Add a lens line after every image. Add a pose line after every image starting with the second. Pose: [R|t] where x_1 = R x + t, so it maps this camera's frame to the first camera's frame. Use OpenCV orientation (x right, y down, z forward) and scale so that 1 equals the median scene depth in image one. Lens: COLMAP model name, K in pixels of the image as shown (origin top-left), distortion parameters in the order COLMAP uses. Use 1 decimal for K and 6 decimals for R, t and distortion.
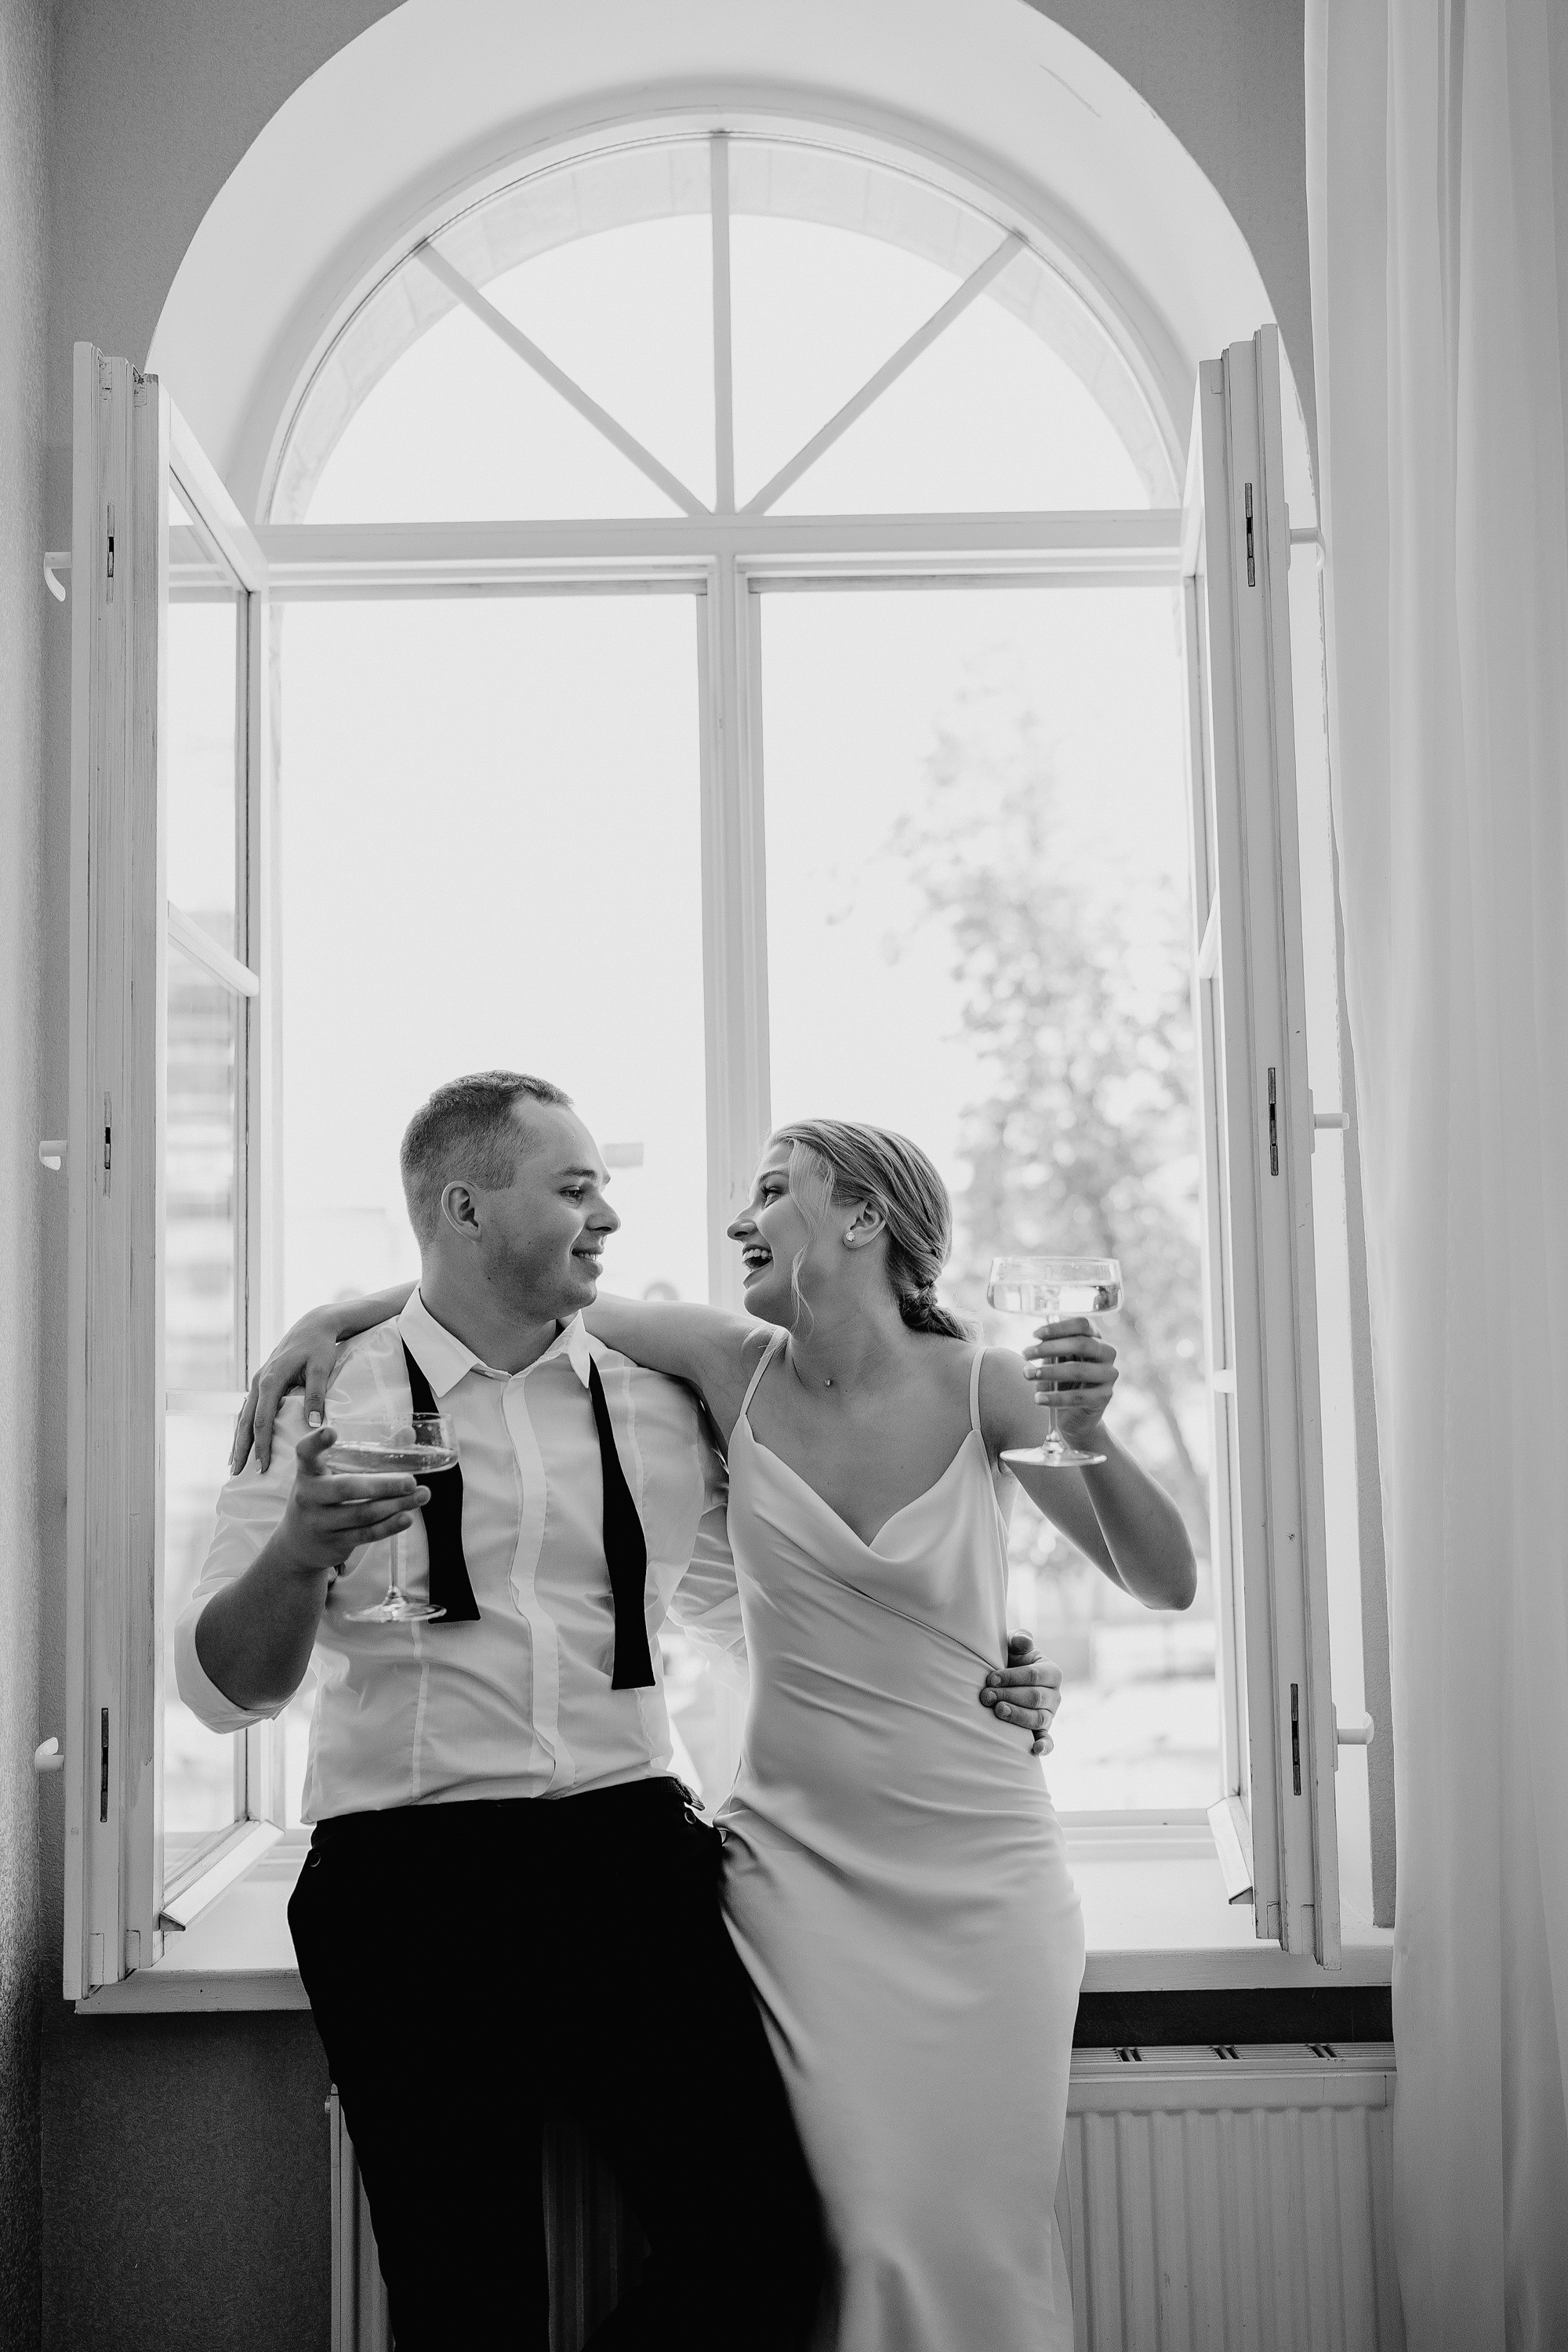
lens RADIAL K [[2493.7, 0, 791.4], [0, 2493.7, 1193.3], [0, 0, 1]] dist [-0.005781, 0.037742]
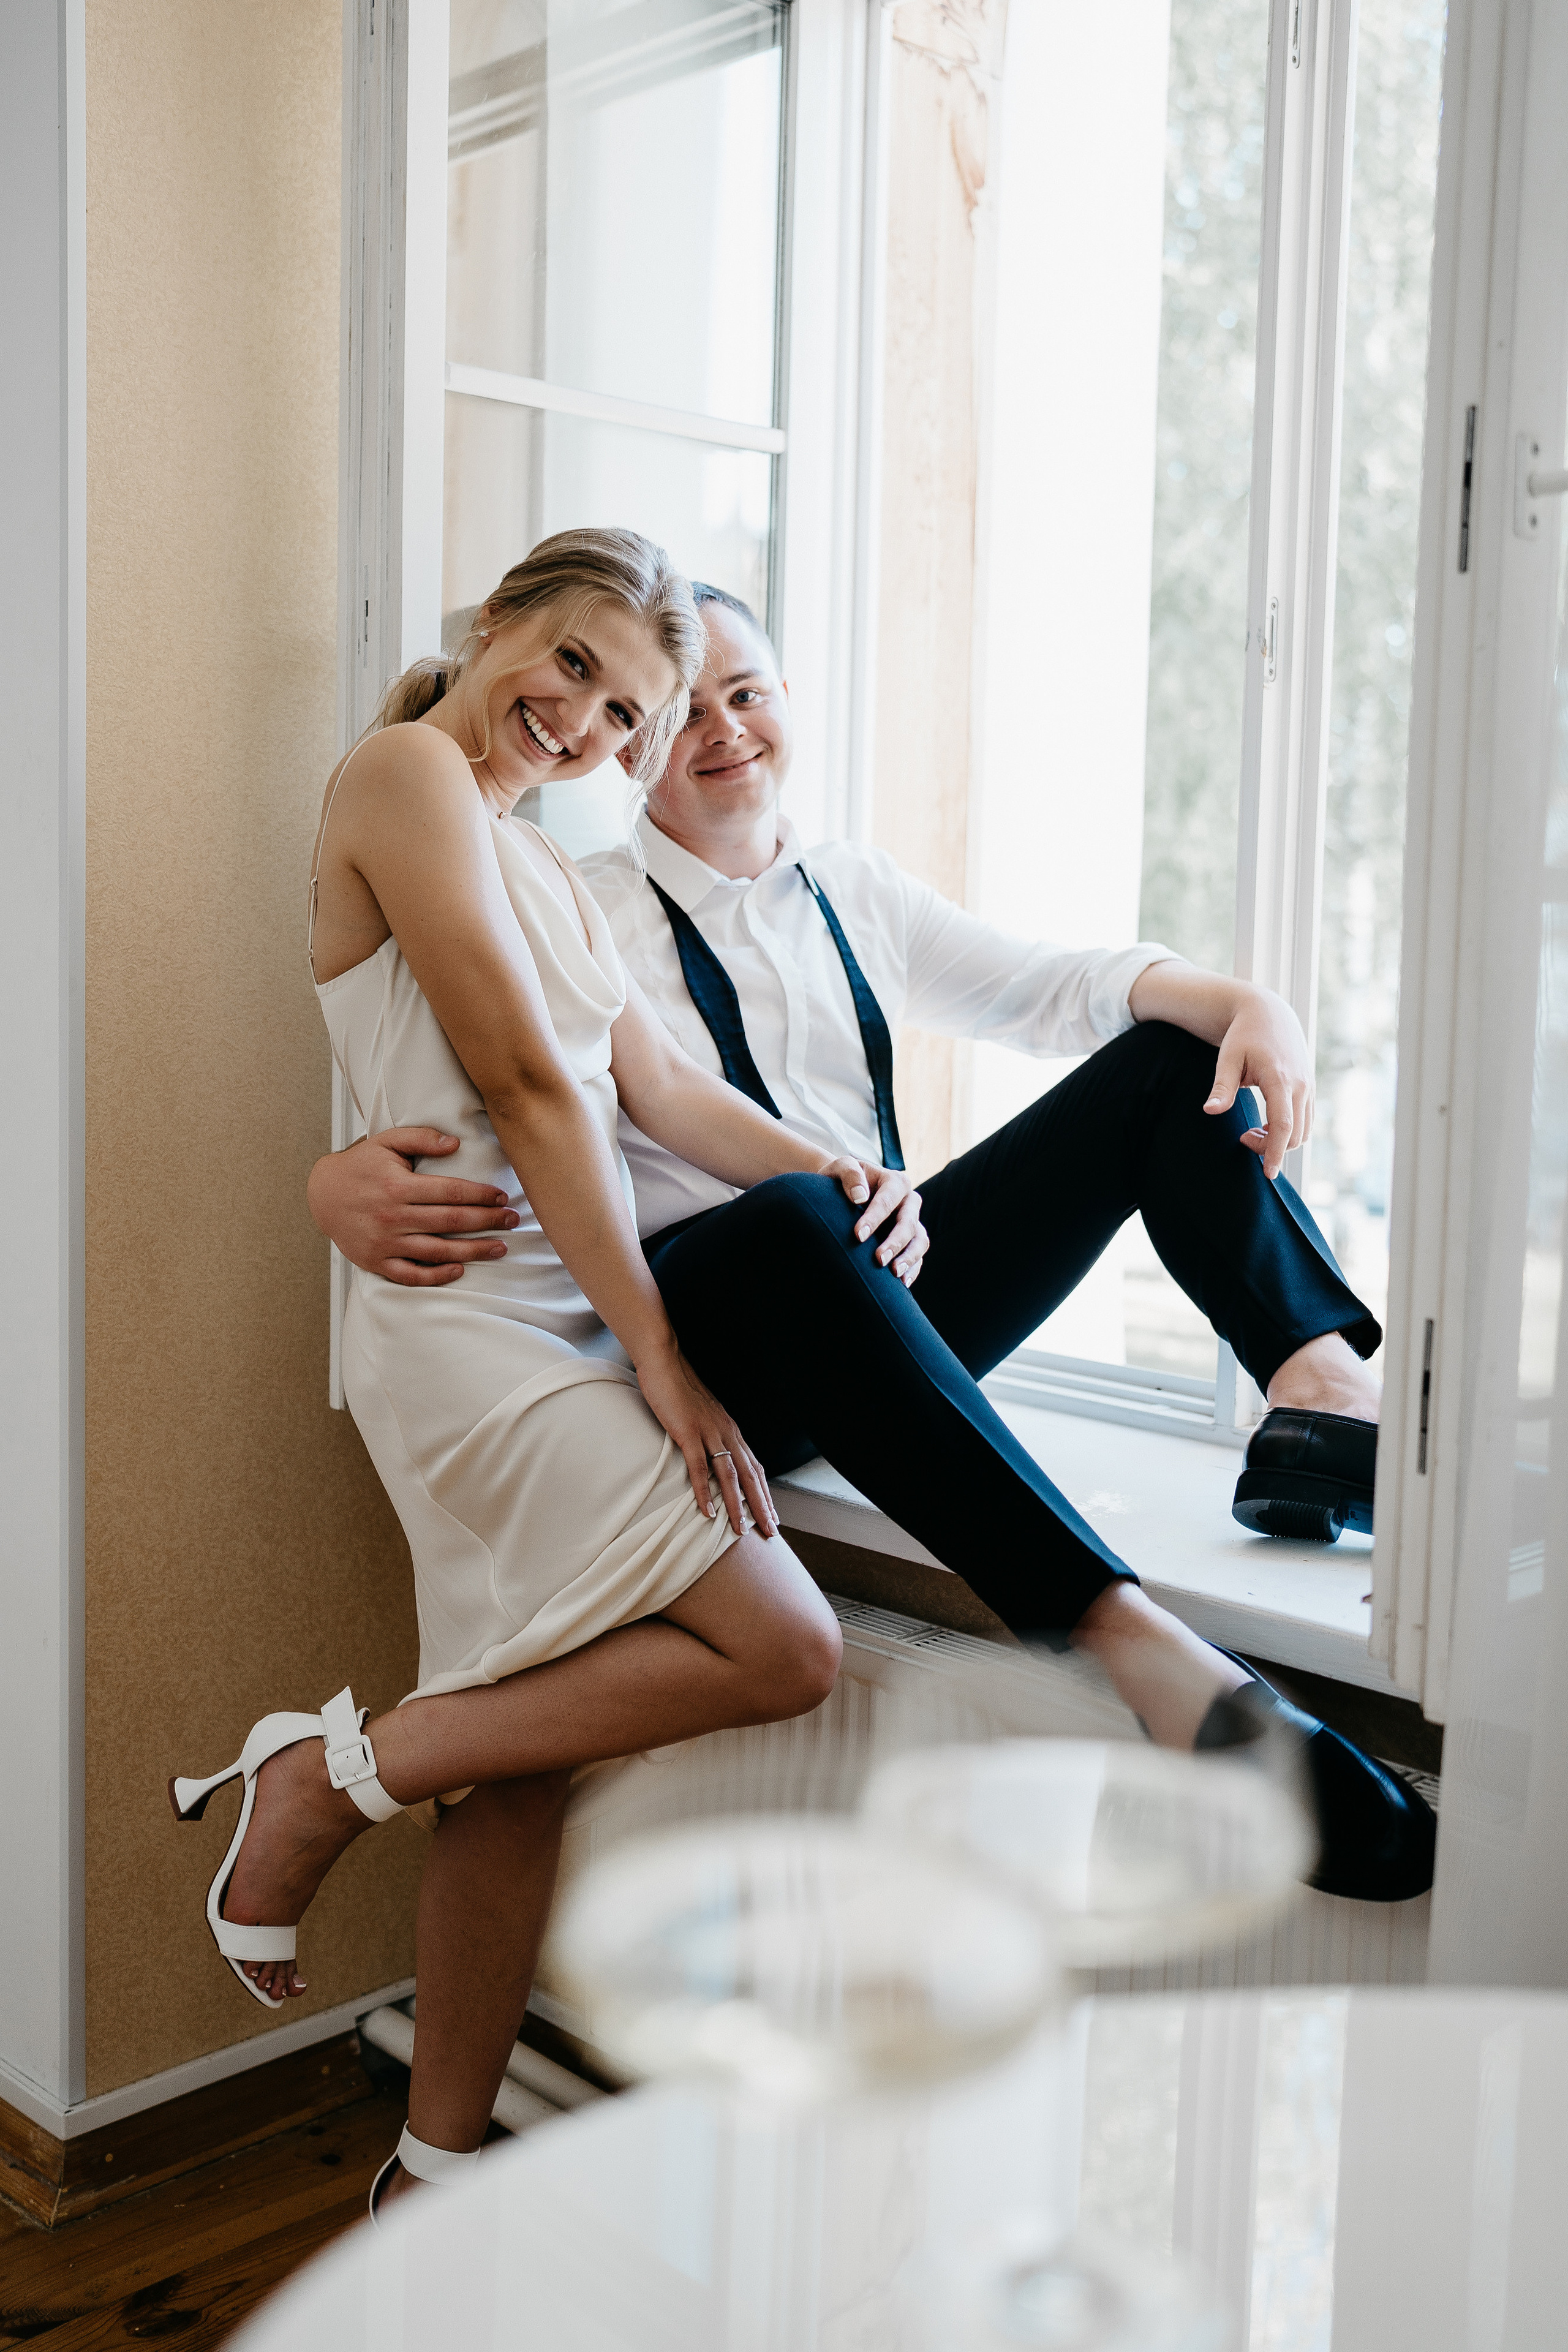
lens RADIAL K [[2452.4, 0, 738.3], [0, 2452.4, 1115.8], [0, 0, 1]] dist [-0.007218, 0.083068]
pose [[0.685659, 0.099038, -0.721154, 0.543248], [0.022502, 0.987344, 0.156989, 0.026507], [0.727575, -0.123868, 0.674752, 0.376112]]
